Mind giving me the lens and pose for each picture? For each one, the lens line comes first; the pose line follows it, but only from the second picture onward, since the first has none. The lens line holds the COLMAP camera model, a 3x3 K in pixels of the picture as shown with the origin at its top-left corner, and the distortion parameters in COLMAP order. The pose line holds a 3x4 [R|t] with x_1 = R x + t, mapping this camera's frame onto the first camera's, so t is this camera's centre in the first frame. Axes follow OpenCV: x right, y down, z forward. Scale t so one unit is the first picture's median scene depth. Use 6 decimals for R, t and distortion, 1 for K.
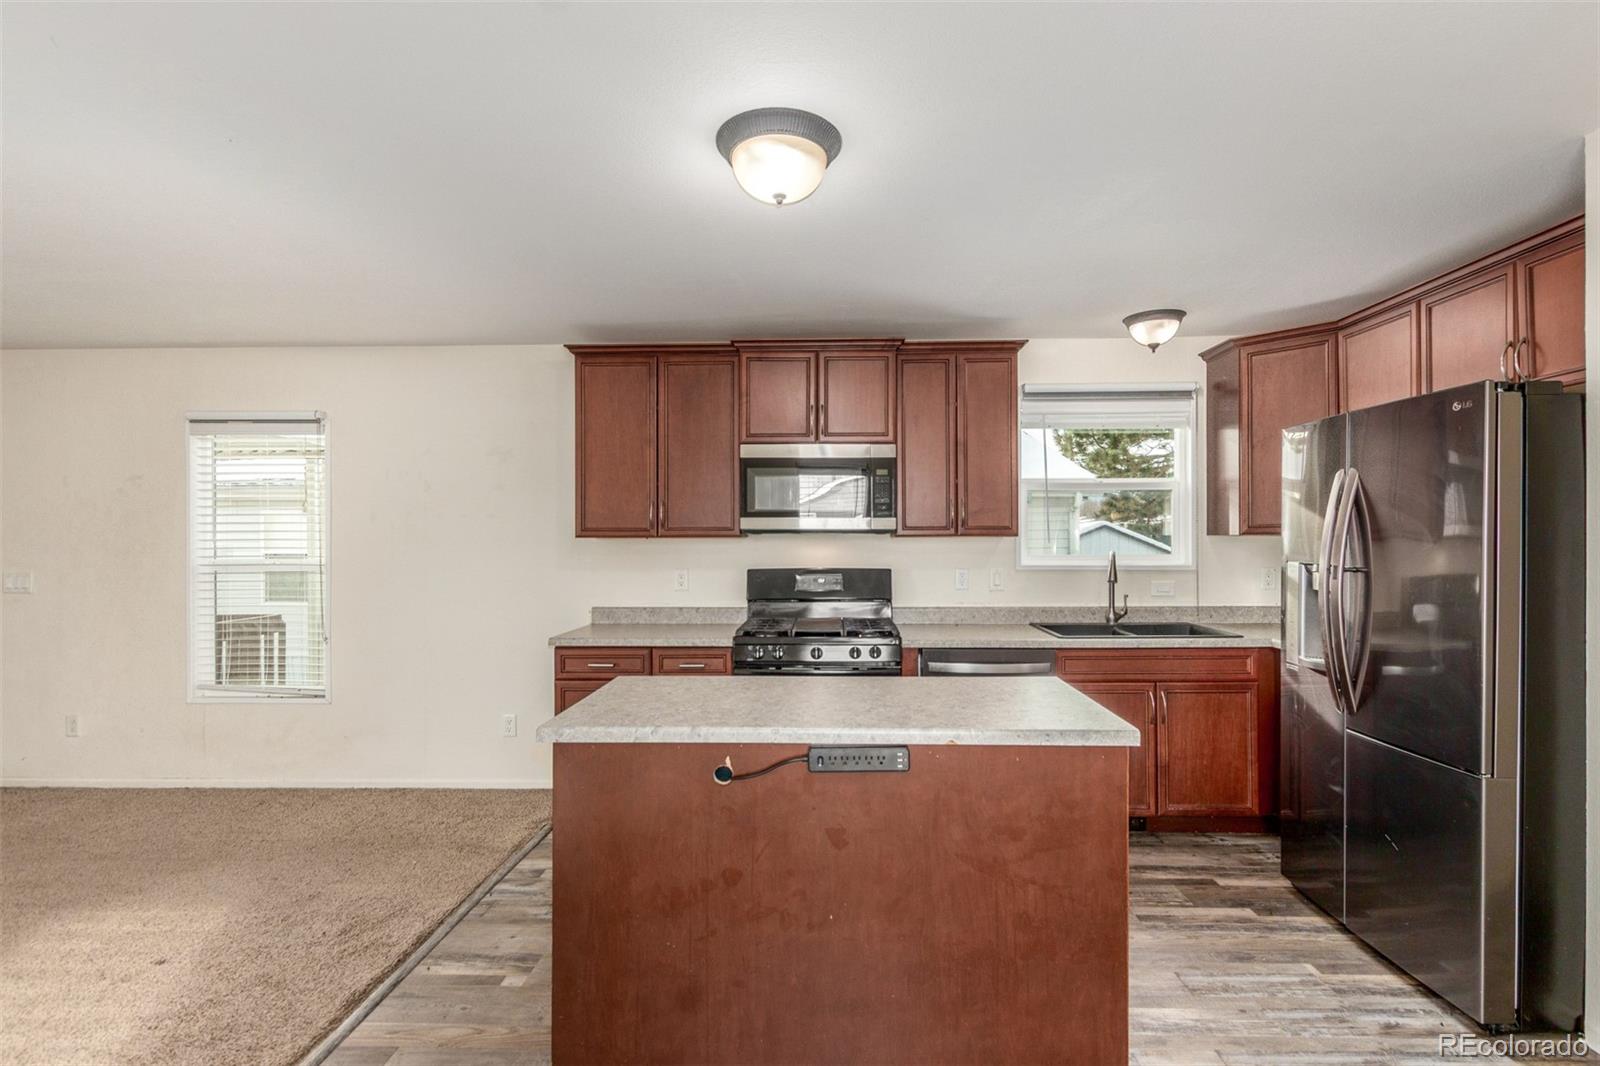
lens RADIAL K [[755.9, 0, 800.6], [0, 755.9, 535.5], [0, 0, 1]] dist [0.008075, -0.002546]
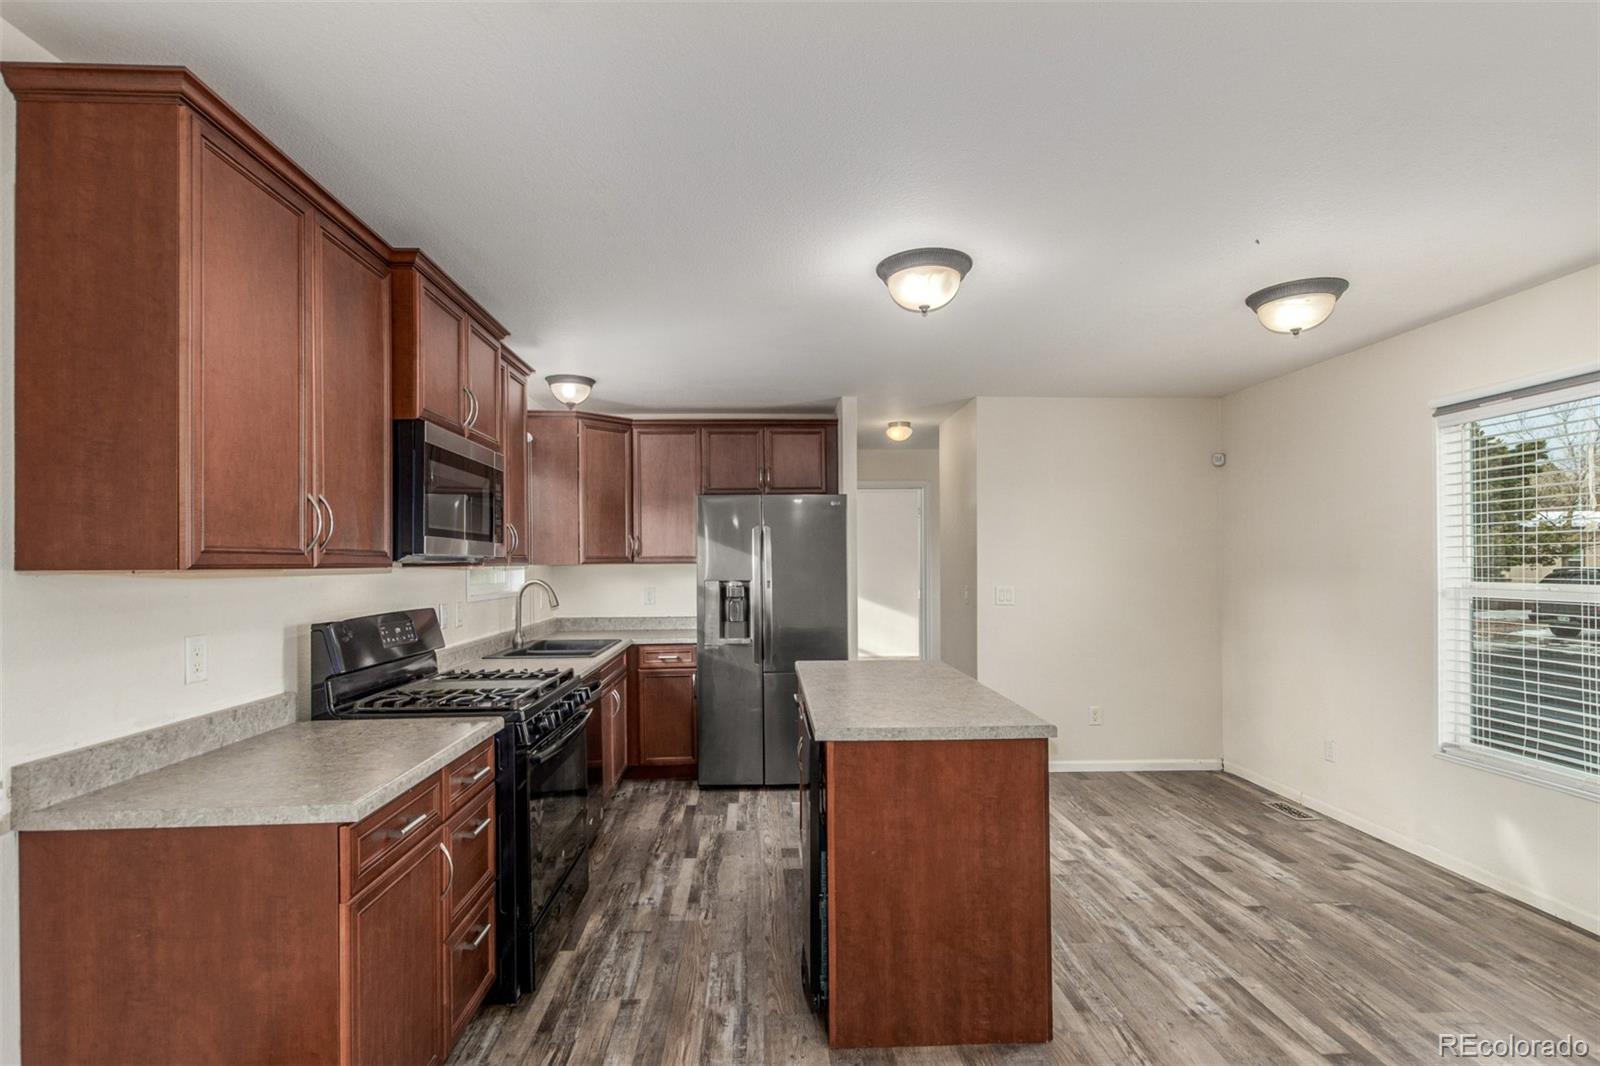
lens RADIAL K [[755.9, 0, 788.0], [0, 755.9, 557.6], [0, 0, 1]] dist [0.008075, -0.002546]
pose [[-0.071344, 0.011593, 0.997384, -0.731906], [0.006479, 0.999917, -0.011159, 0.002742], [-0.997431, 0.005666, -0.071413, 0.740277]]
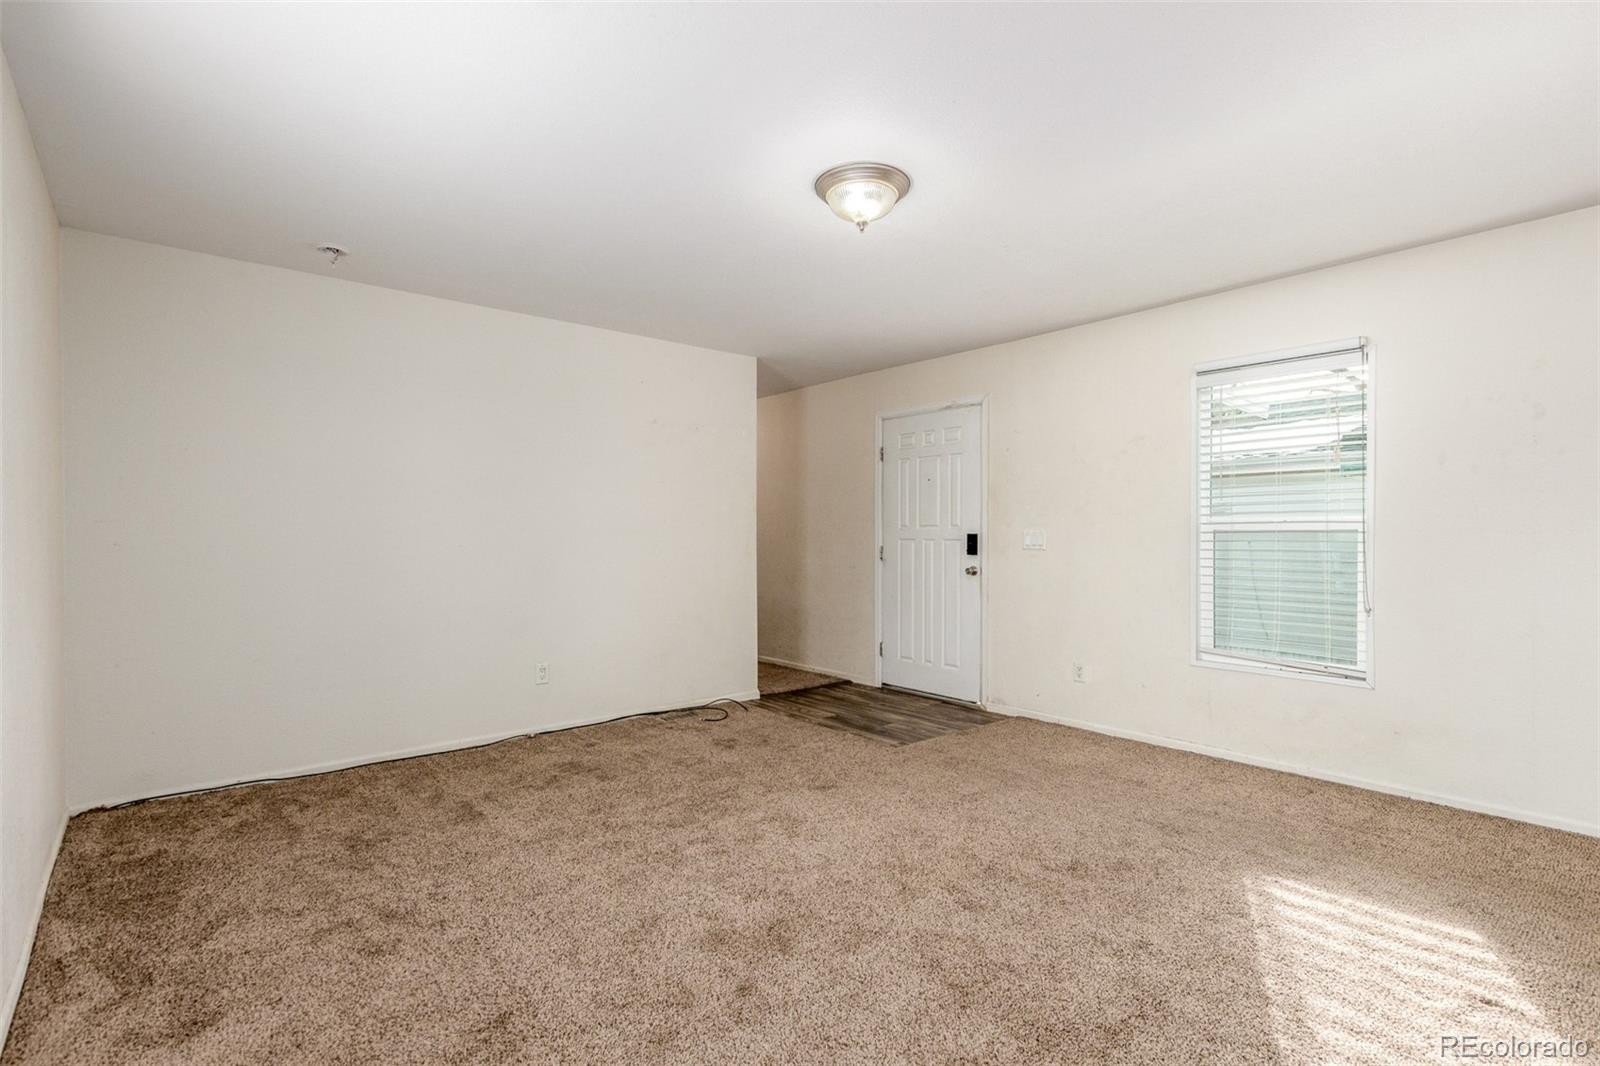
lens RADIAL K [[755.9, 0, 806.8], [0, 755.9, 526.6], [0, 0, 1]] dist [0.008075, -0.002546]
pose [[0.666900, -0.006110, -0.745122, -0.460890], [0.001086, 0.999973, -0.007228, 0.055725], [0.745146, 0.004011, 0.666889, -0.017298]]
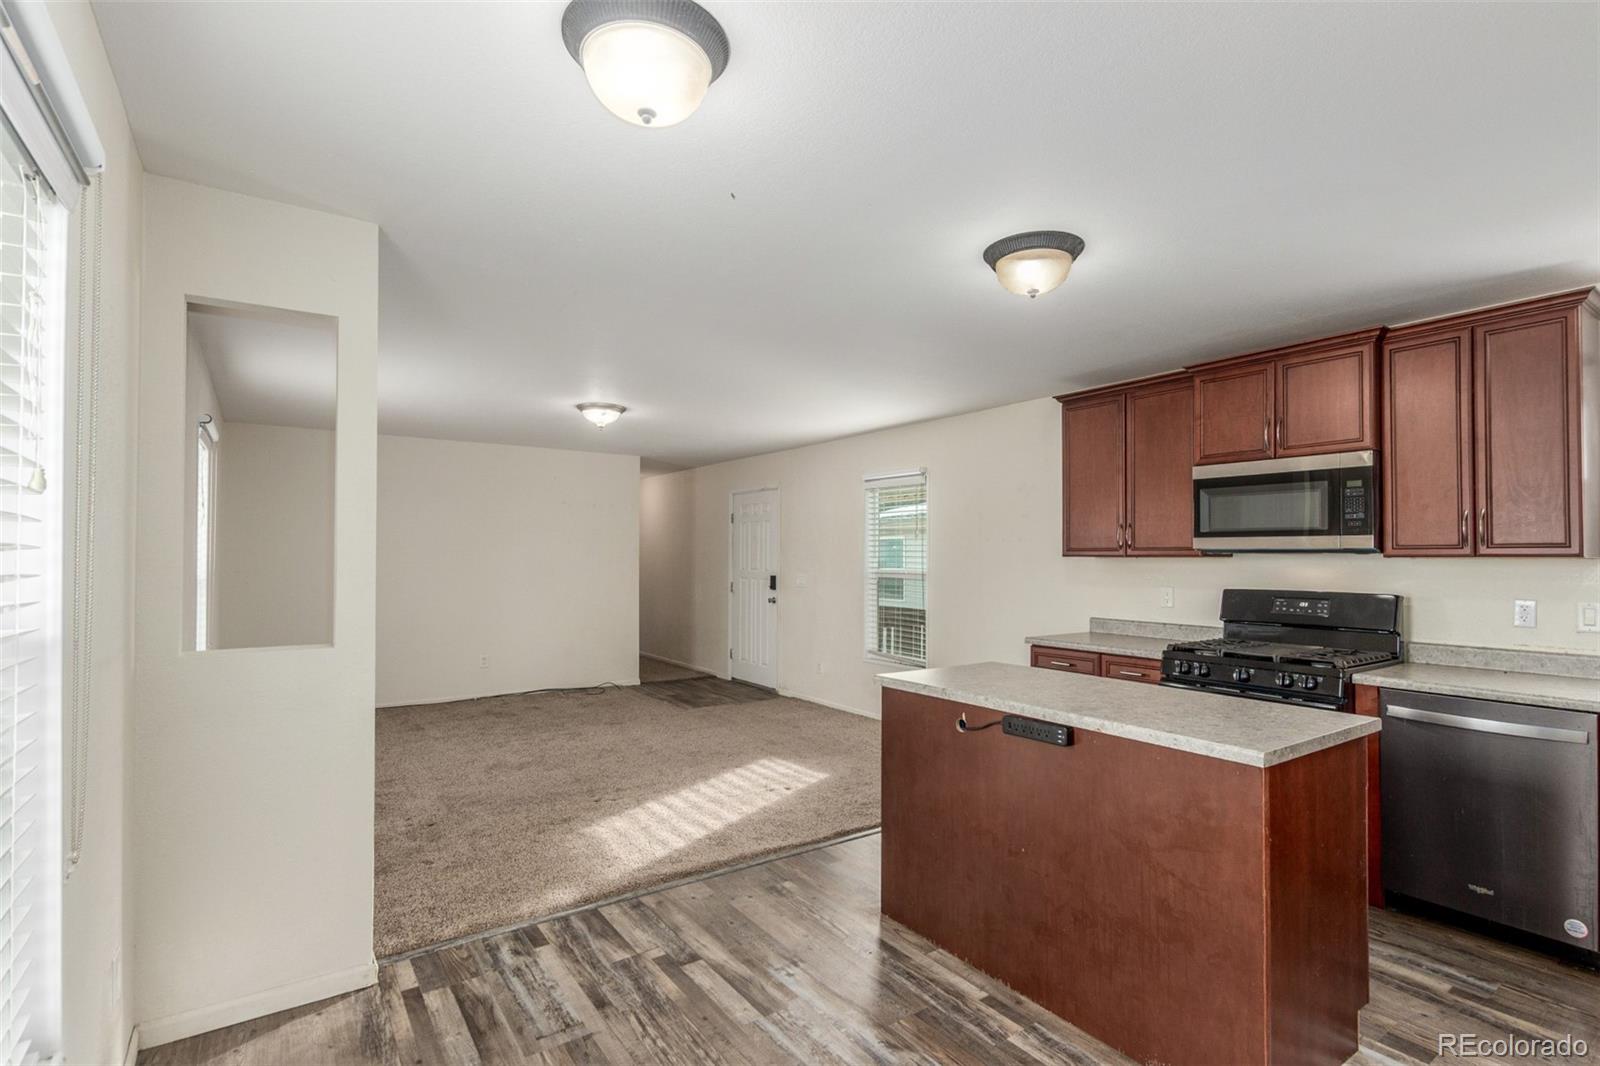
lens RADIAL K [[755.9, 0, 798.7], [0, 755.9, 533.8], [0, 0, 1]] dist [0.008075, -0.002546]
pose [[0.594238, -0.020120, -0.804038, 0.429026], [-0.001264, 0.999662, -0.025950, -0.001685], [0.804288, 0.016437, 0.594012, -0.043640]]
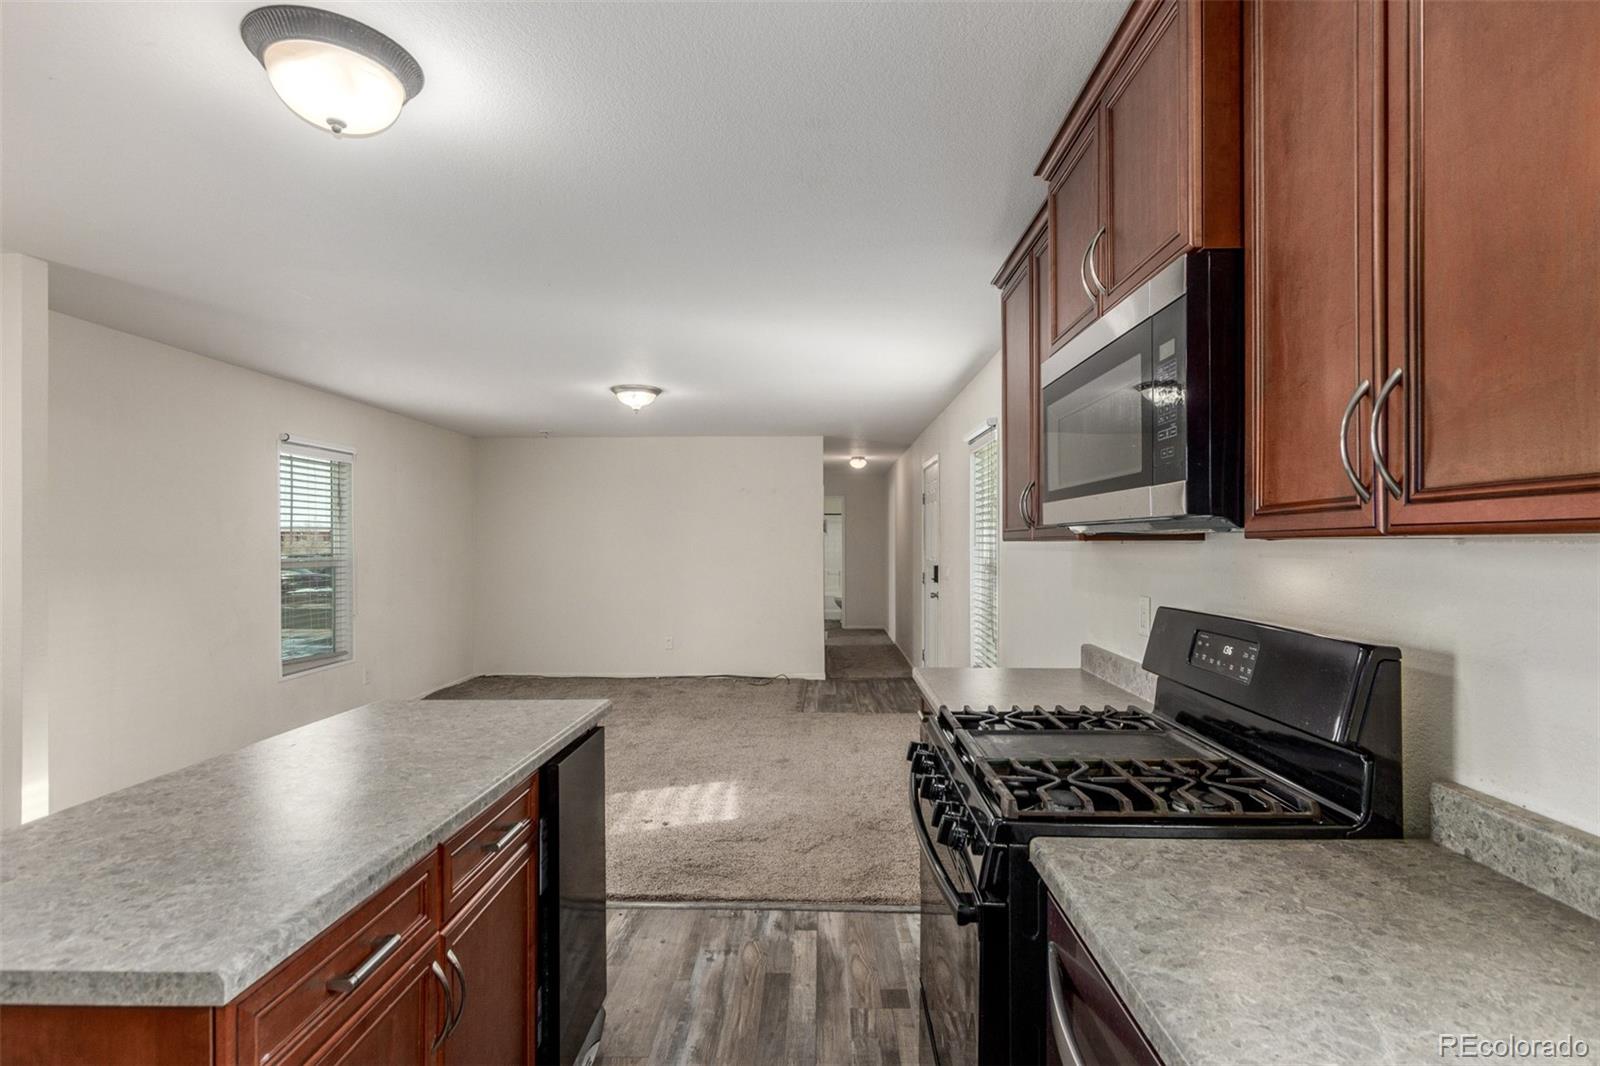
lens RADIAL K [[755.9, 0, 812.5], [0, 755.9, 530.1], [0, 0, 1]] dist [0.008075, -0.002546]
pose [[0.020554, -0.014580, -0.999682, 0.442385], [0.003618, 0.999888, -0.014509, 0.001923], [0.999782, -0.003319, 0.020605, 0.825658]]
